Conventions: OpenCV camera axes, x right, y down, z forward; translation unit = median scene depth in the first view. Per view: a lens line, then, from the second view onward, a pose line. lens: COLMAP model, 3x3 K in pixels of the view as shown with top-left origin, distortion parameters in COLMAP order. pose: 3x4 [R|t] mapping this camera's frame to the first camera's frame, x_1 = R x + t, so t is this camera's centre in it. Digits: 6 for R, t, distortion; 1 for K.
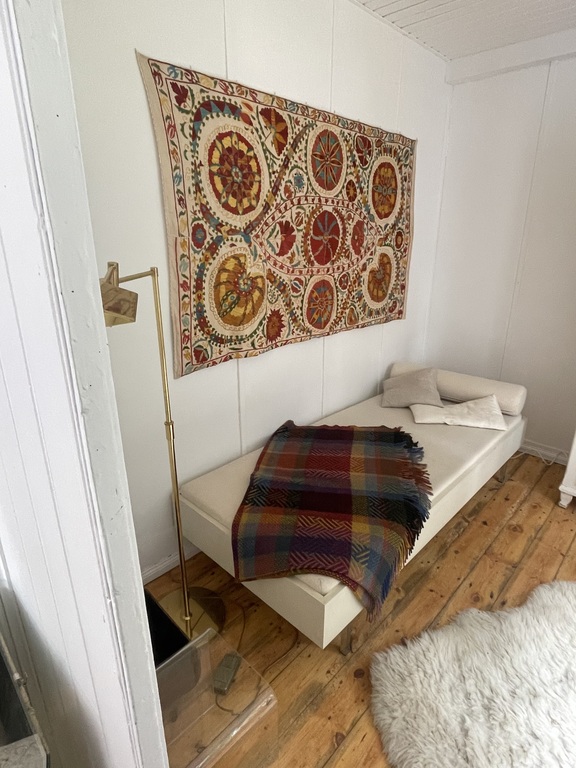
lens RADIAL K [[429.1, 0, 285.8], [0, 429.1, 383.8], [0, 0, 1]] dist [-0.006697, -0.001506]
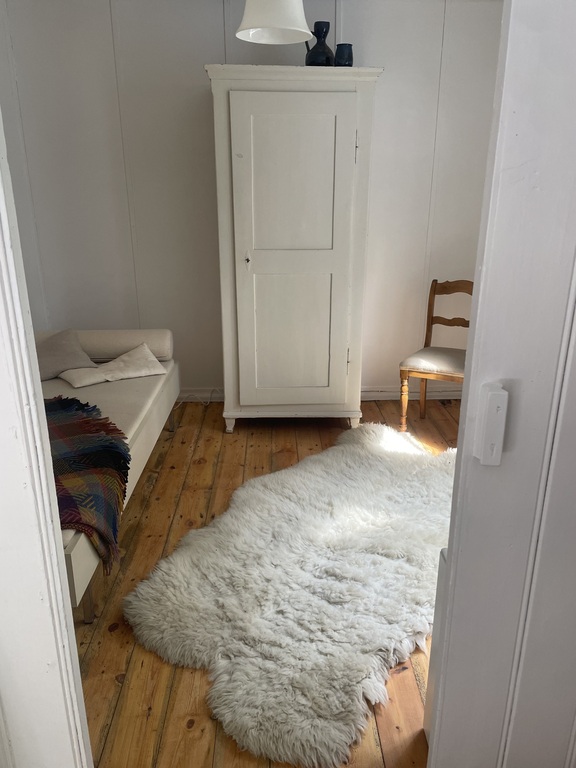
lens RADIAL K [[578.8, 0, 289.8], [0, 578.8, 384.7], [0, 0, 1]] dist [0.000921, -0.002521]
pose [[0.700596, -0.218586, 0.679254, -0.240922], [0.223291, 0.971275, 0.082253, 0.110172], [-0.677722, 0.094045, 0.729279, -0.192342]]
